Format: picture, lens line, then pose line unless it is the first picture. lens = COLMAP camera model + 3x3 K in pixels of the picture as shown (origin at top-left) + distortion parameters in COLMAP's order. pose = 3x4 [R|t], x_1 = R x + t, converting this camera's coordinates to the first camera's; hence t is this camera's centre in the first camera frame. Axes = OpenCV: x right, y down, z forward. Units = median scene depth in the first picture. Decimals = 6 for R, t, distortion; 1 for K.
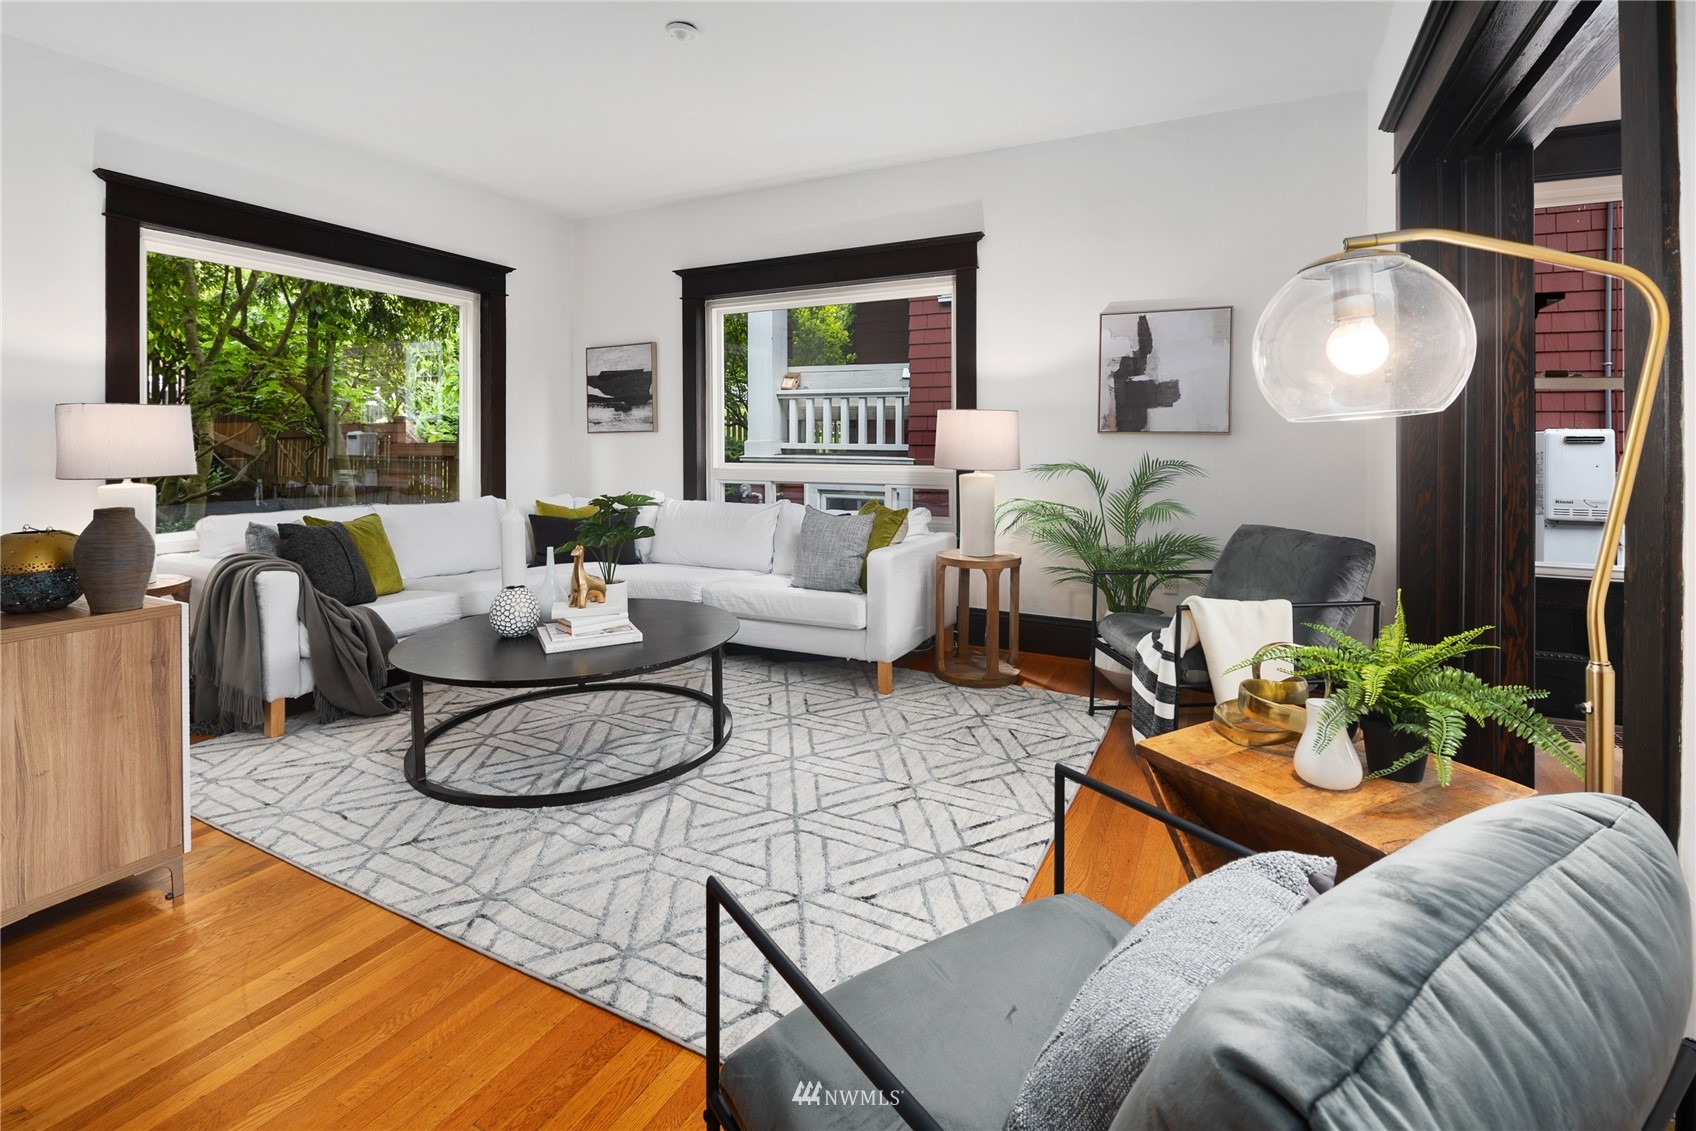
lens RADIAL K [[774.6, 0, 850.5], [0, 774.6, 449.6], [0, 0, 1]] dist [-0.002960, -0.002928]
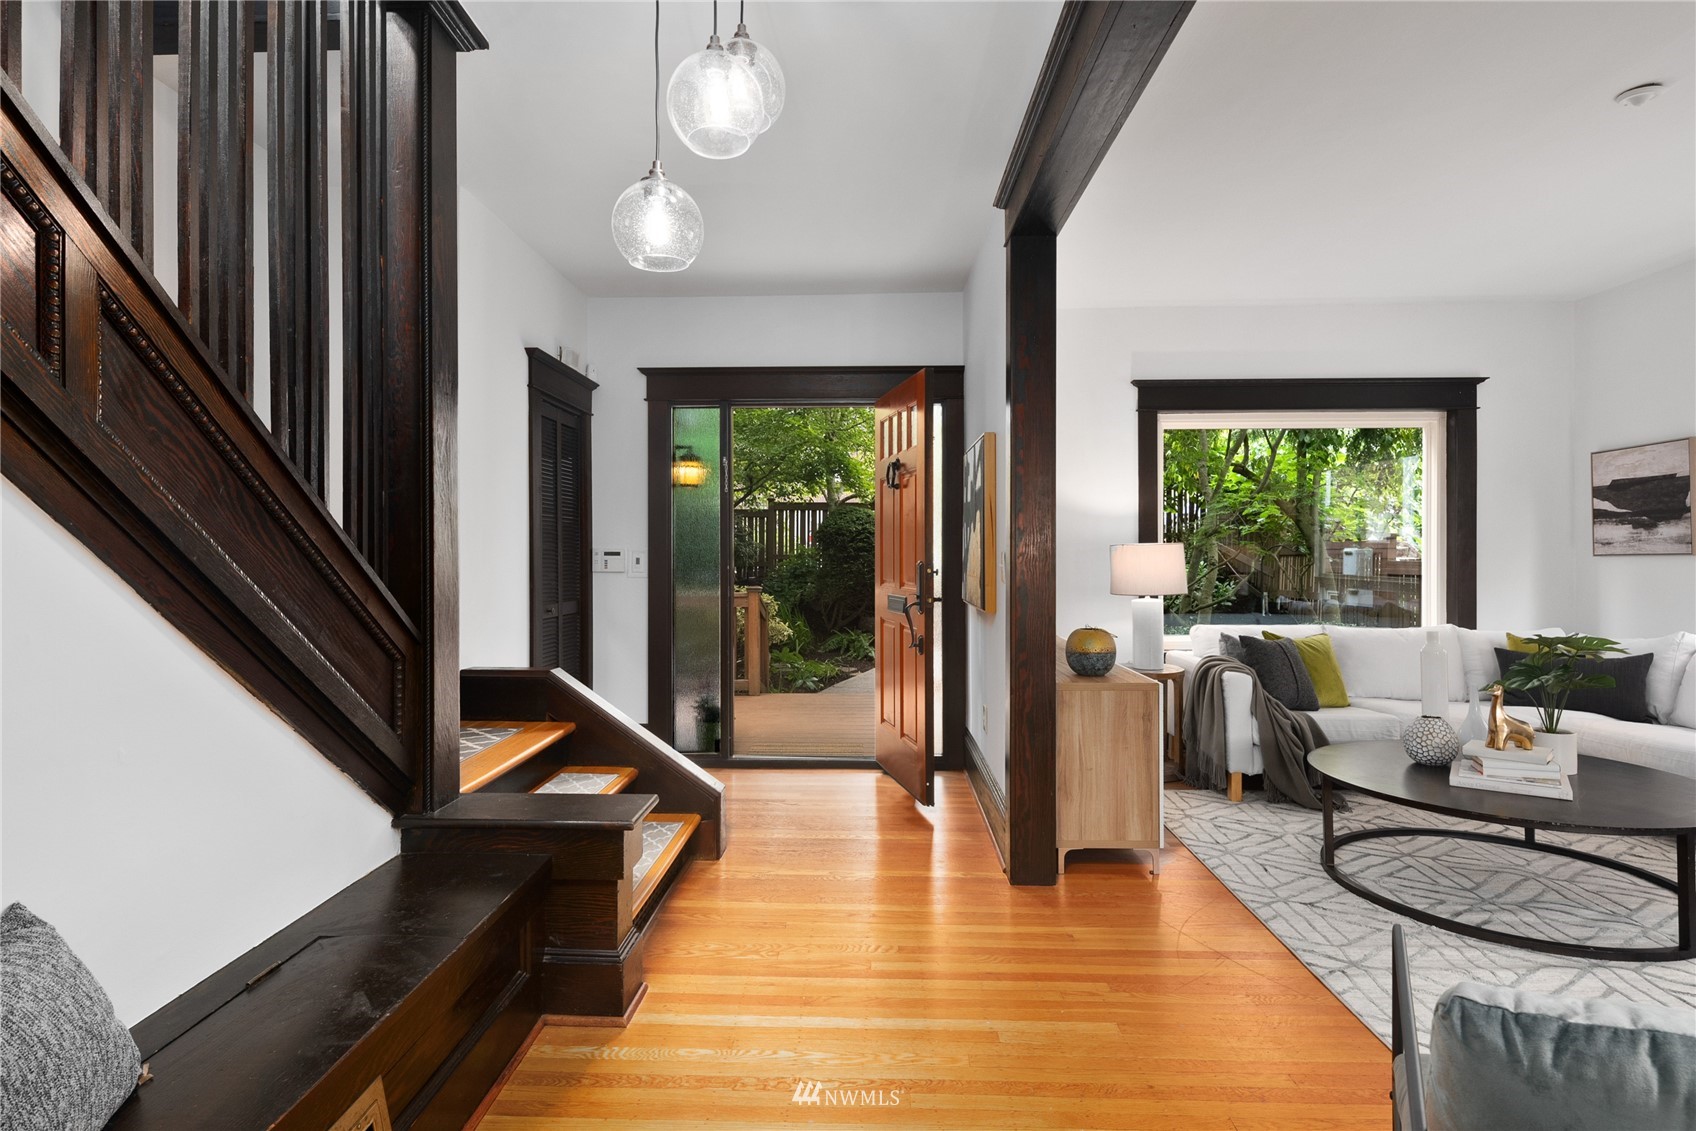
lens RADIAL K [[834.1, 0, 846.6], [0, 834.1, 558.1], [0, 0, 1]] dist [0.003426, -0.000118]
pose [[0.417384, 0.001297, -0.908729, 0.248297], [-0.002592, 0.999997, 0.000237, -0.031289], [0.908726, 0.002257, 0.417386, -0.167417]]
